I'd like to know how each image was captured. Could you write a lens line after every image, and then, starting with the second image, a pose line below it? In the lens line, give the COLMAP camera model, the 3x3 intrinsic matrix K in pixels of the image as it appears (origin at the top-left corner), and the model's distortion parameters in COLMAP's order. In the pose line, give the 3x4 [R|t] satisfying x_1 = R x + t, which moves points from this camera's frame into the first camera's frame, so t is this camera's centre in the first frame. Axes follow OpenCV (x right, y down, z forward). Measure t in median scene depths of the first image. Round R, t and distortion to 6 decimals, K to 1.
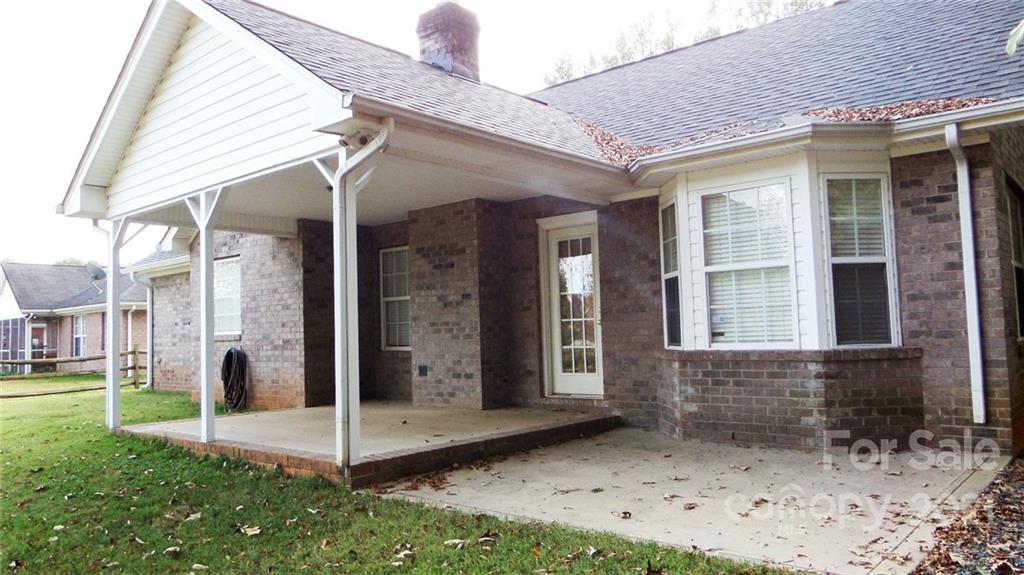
lens RADIAL K [[737.4, 0, 505.4], [0, 737.4, 287.9], [0, 0, 1]] dist [0.003620, 0.000203]
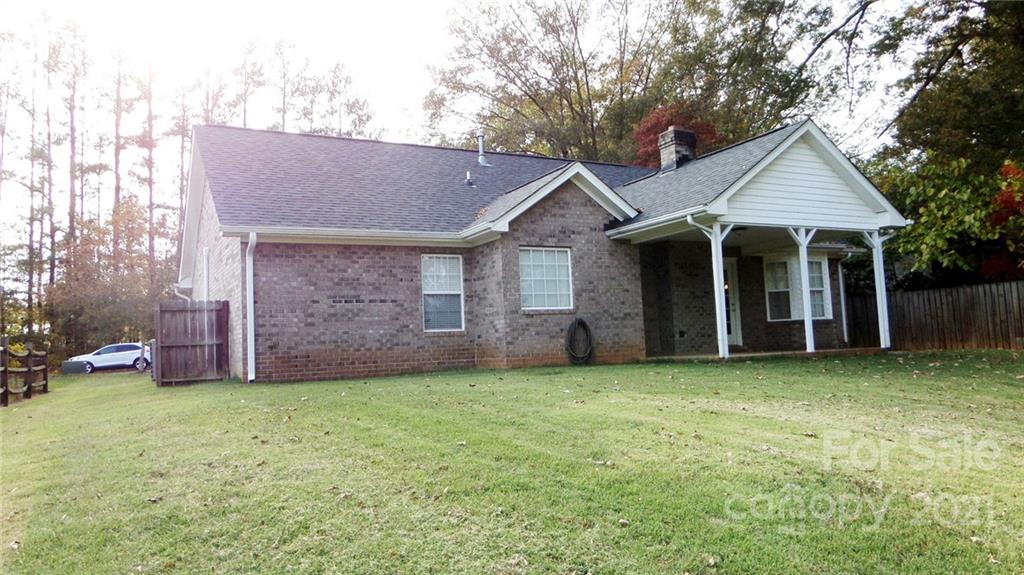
lens RADIAL K [[737.4, 0, 505.4], [0, 737.4, 287.9], [0, 0, 1]] dist [0.003620, 0.000203]
pose [[0.351374, 0.095361, 0.931366, -1.741847], [-0.019216, 0.995324, -0.094659, 0.163739], [-0.936038, 0.015364, 0.351564, 0.723506]]
